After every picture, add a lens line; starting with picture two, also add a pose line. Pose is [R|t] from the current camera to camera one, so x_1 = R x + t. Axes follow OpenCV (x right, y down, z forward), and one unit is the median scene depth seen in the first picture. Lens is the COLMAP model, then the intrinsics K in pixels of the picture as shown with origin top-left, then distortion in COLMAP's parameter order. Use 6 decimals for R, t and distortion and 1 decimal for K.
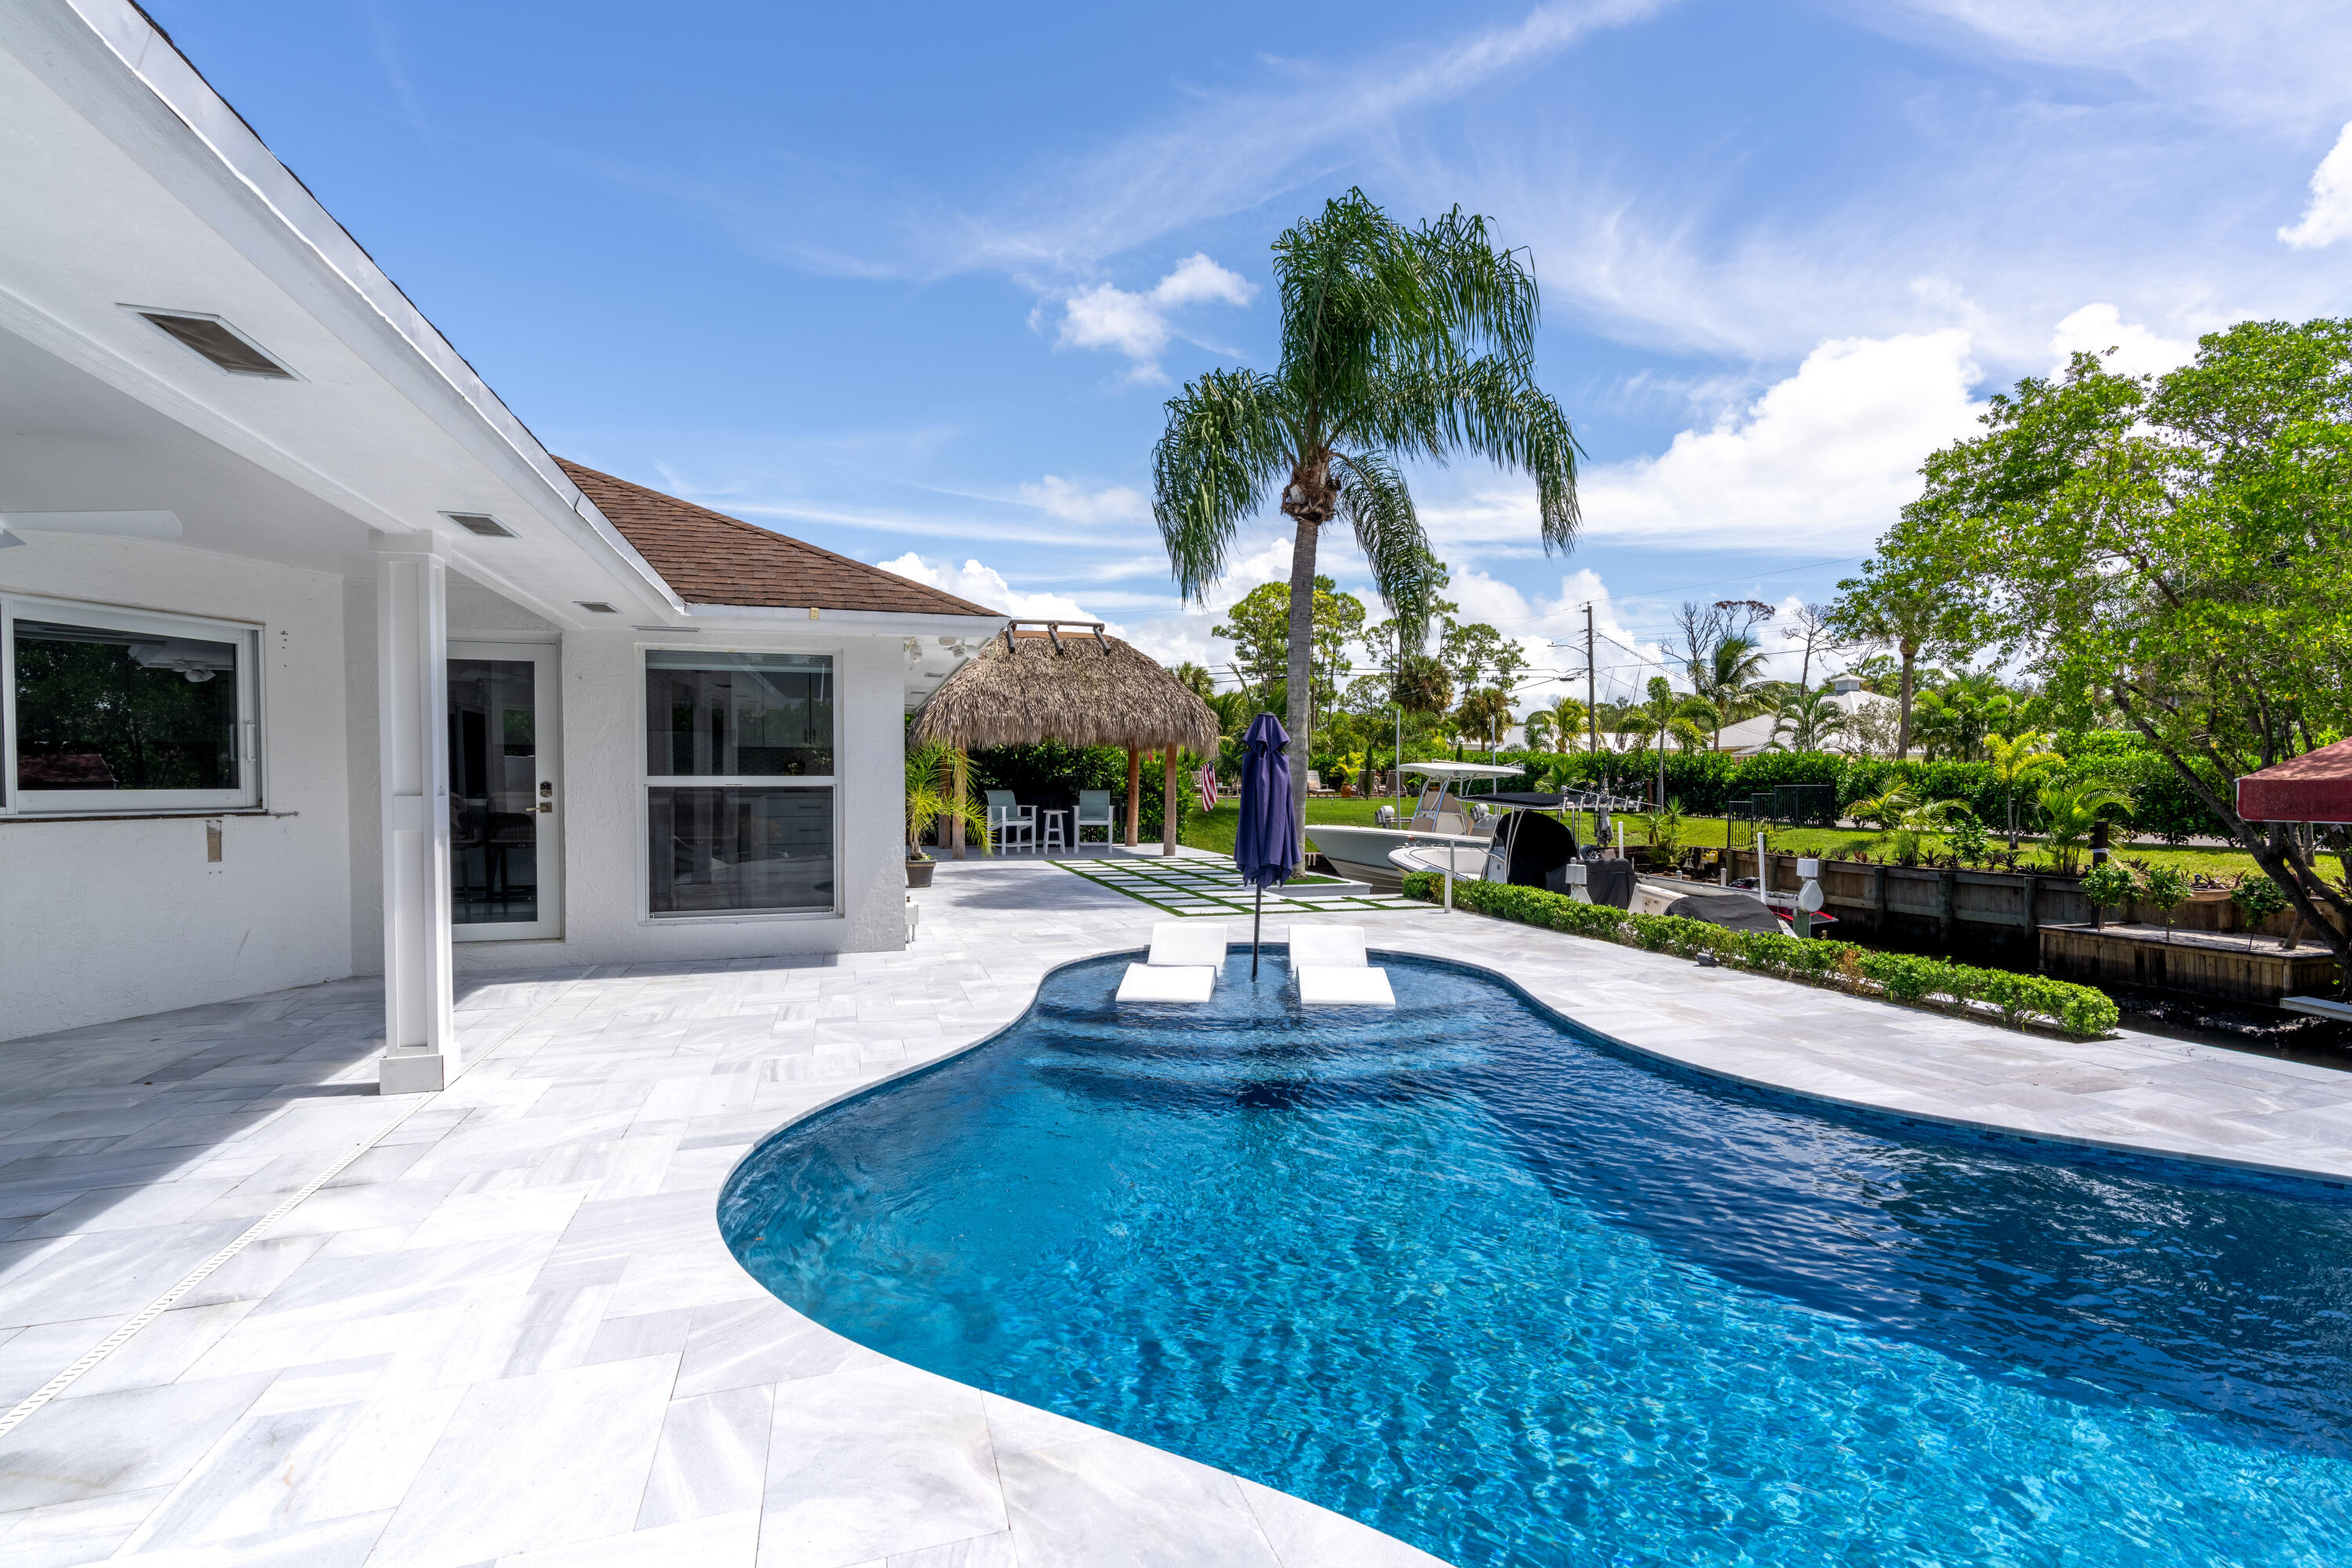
lens RADIAL K [[1113.3, 0, 1219.1], [0, 1113.3, 781.7], [0, 0, 1]] dist [-0.001081, 0.000612]
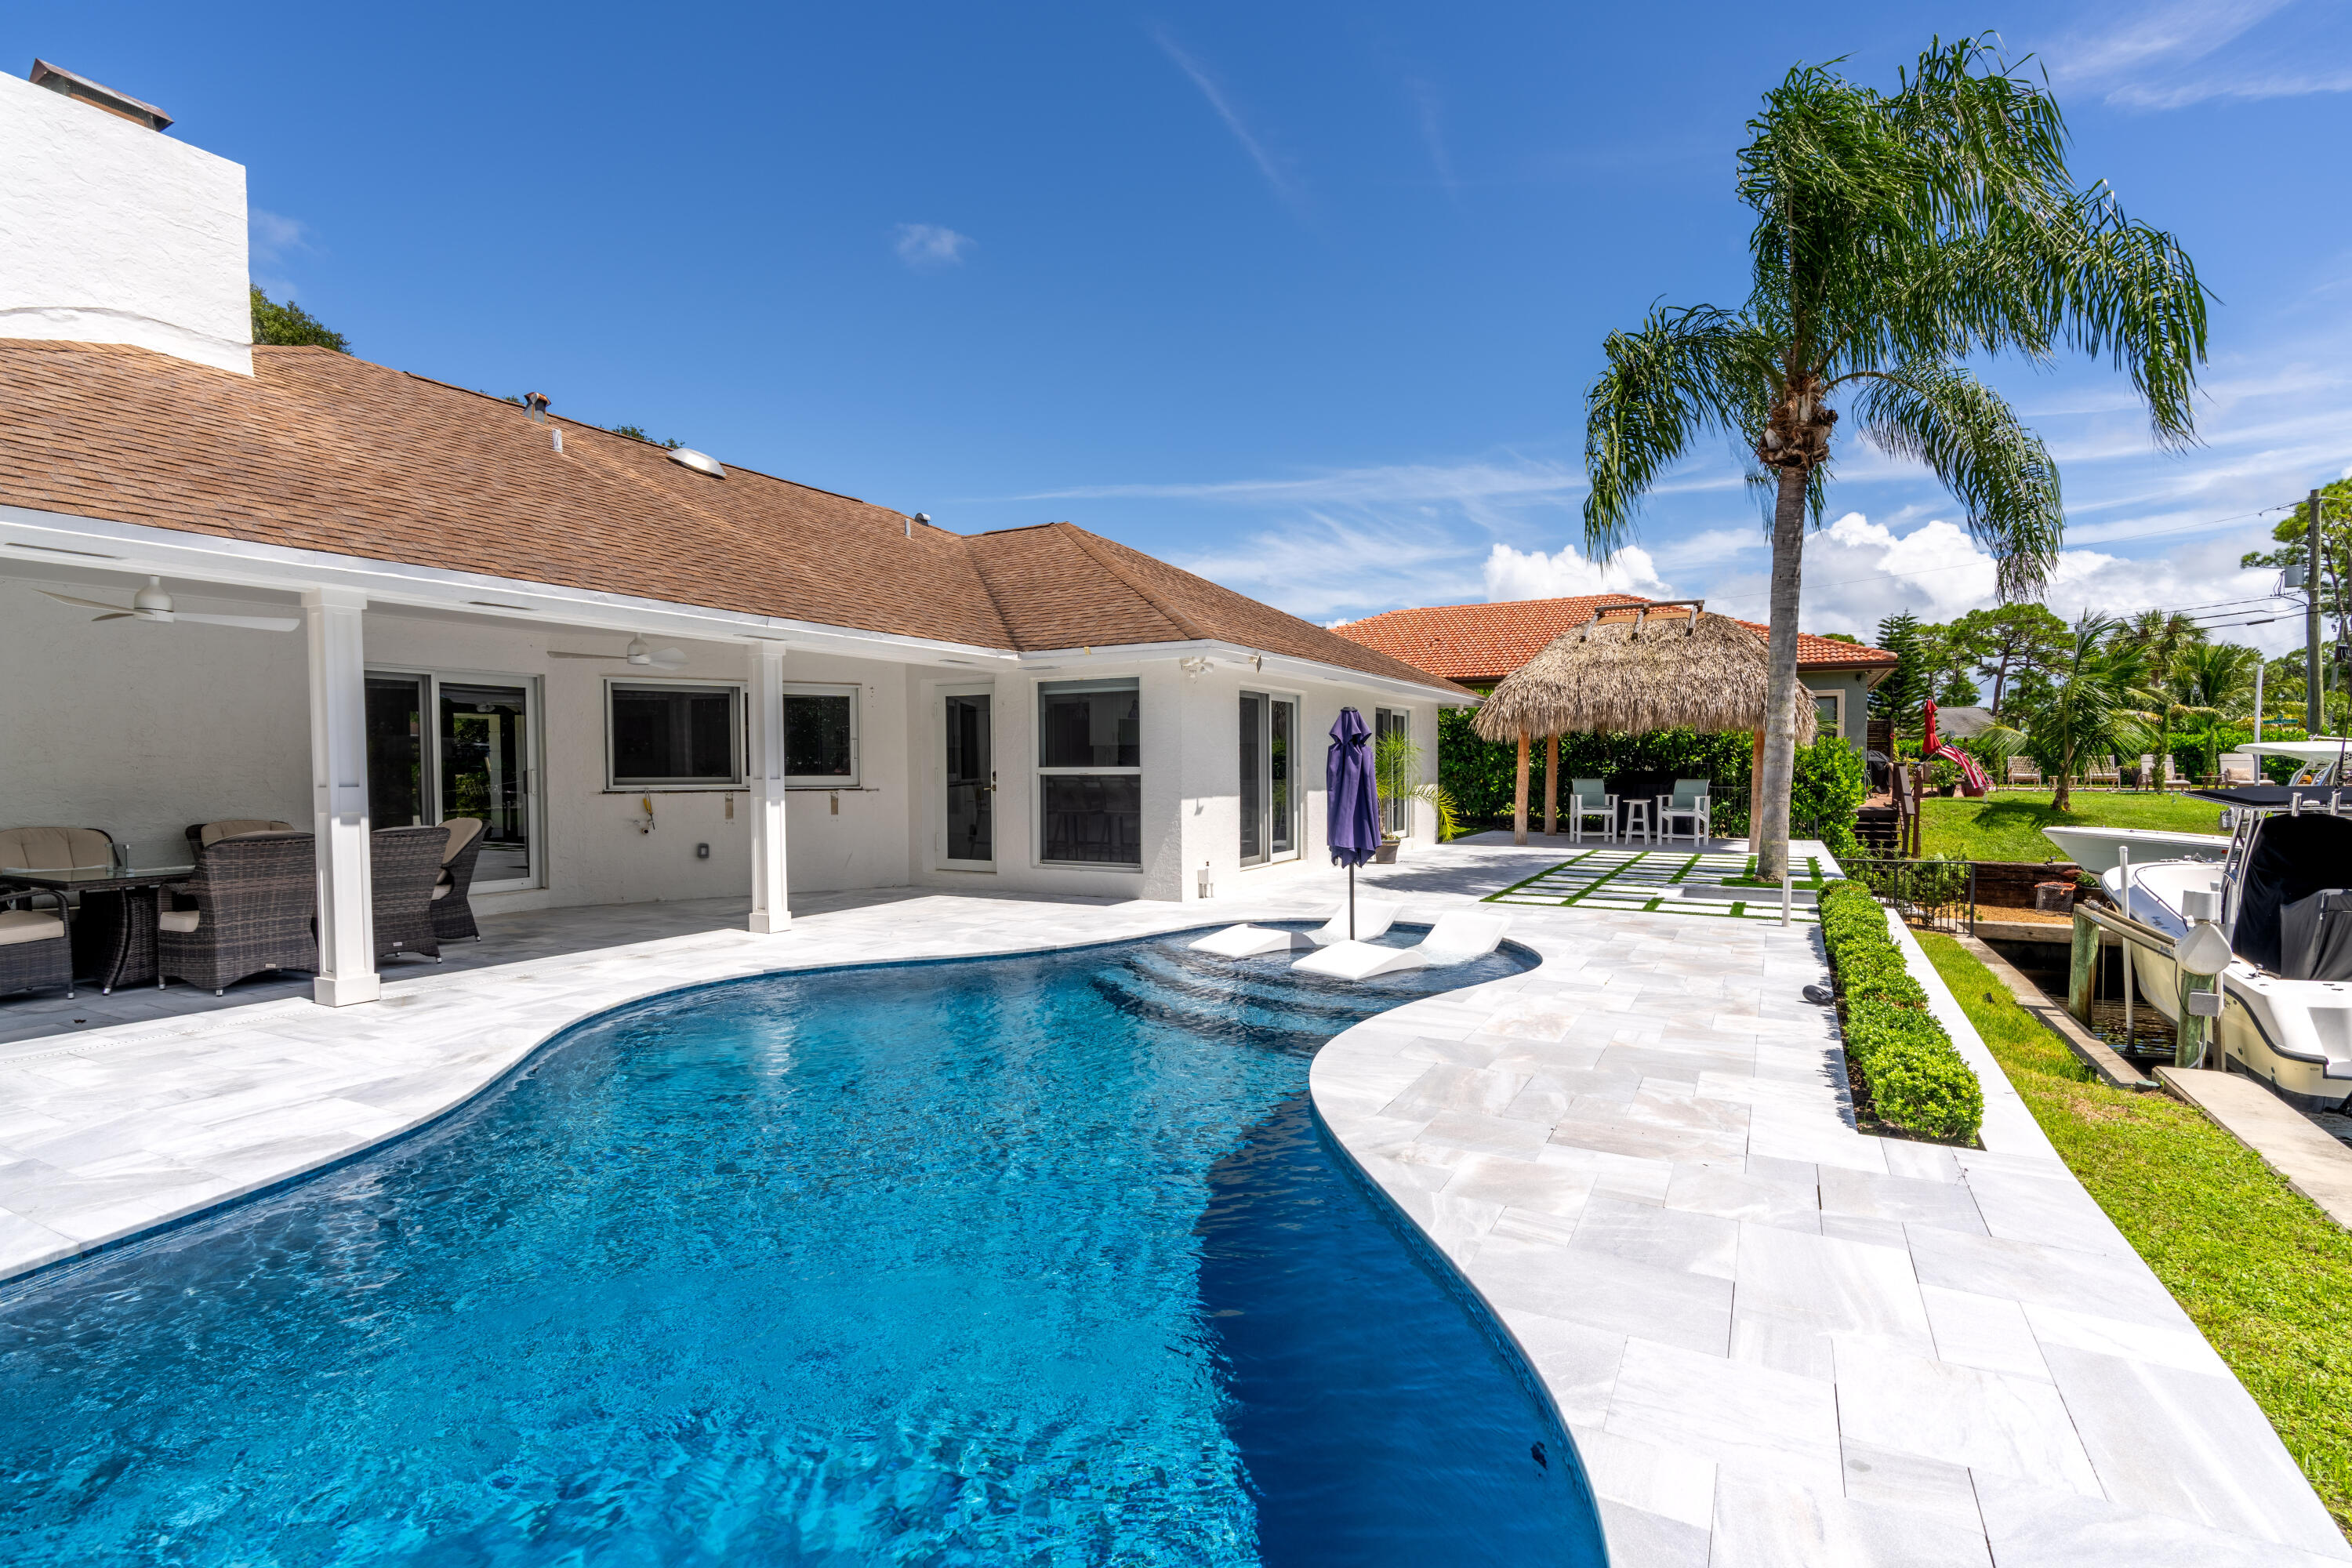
lens RADIAL K [[1113.3, 0, 1186.9], [0, 1113.3, 793.8], [0, 0, 1]] dist [-0.001081, 0.000612]
pose [[0.688082, 0.012932, -0.725518, 0.284344], [0.001978, 0.999804, 0.019697, 0.000594], [0.725631, -0.014988, 0.687921, 0.048793]]
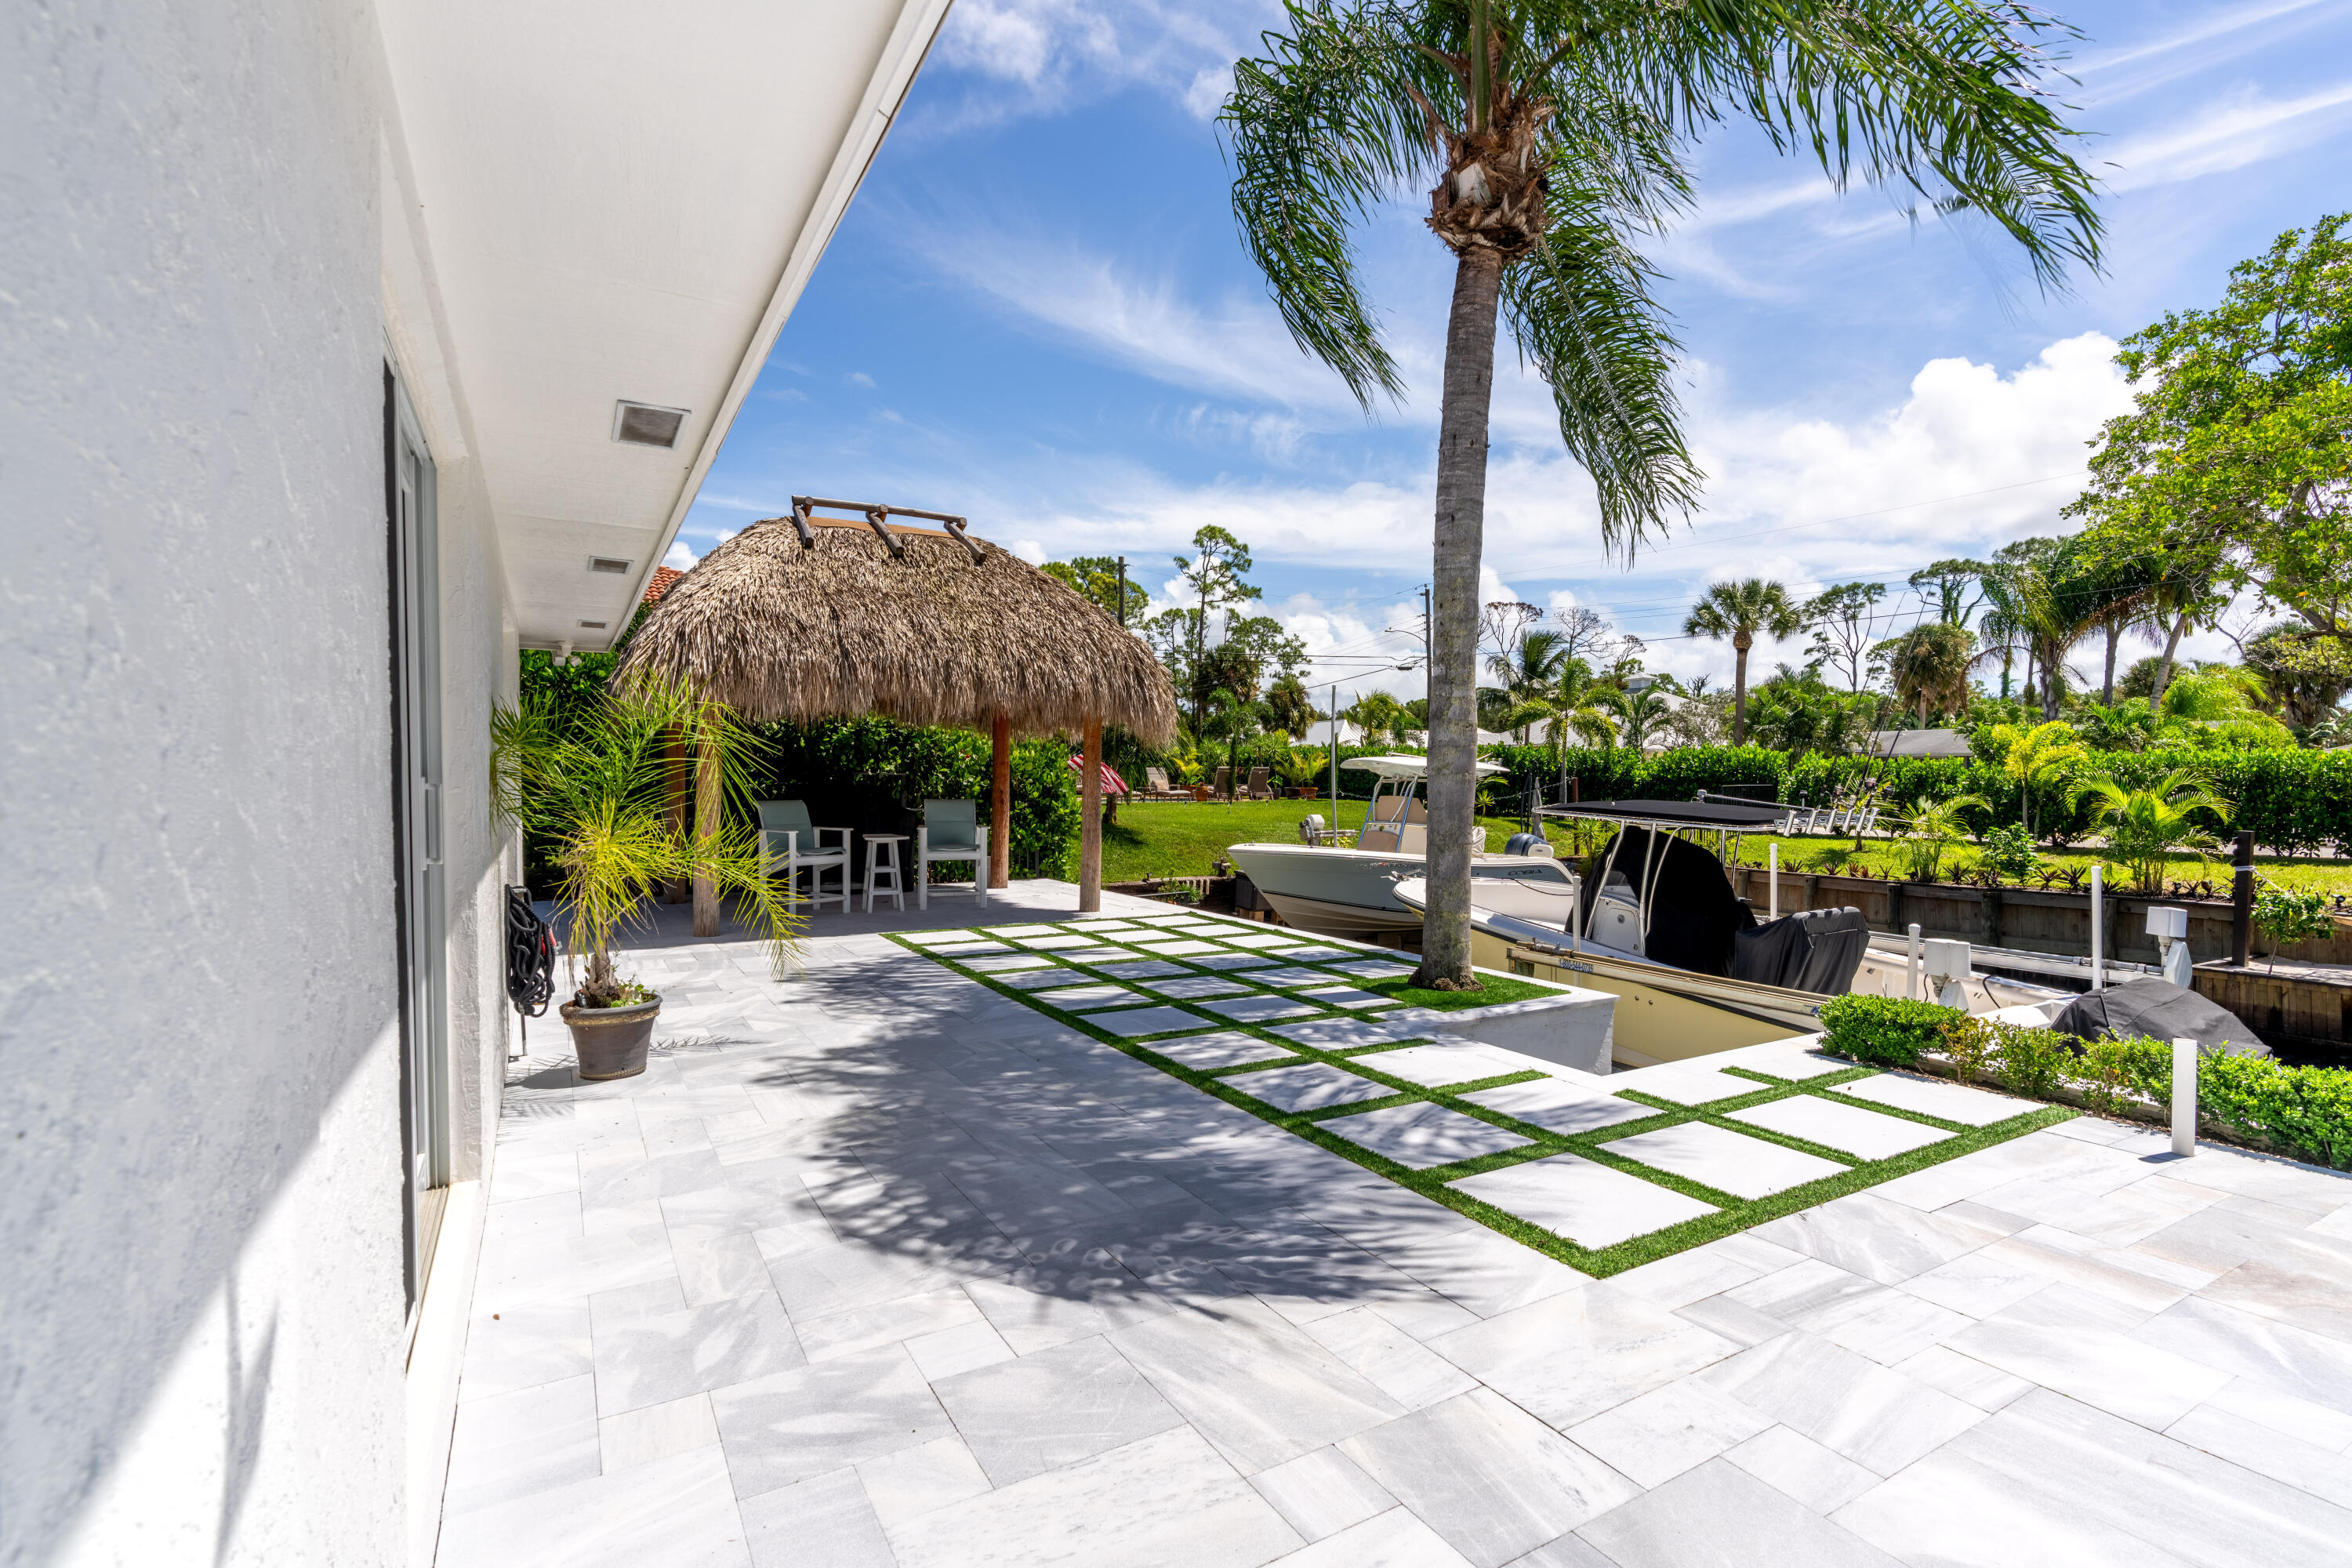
lens RADIAL K [[1113.3, 0, 1215.3], [0, 1113.3, 796.3], [0, 0, 1]] dist [-0.001081, 0.000612]
pose [[0.977244, -0.004201, 0.212078, -0.102527], [0.000814, 0.999871, 0.016054, -0.003435], [-0.212118, -0.015516, 0.977121, 0.406173]]
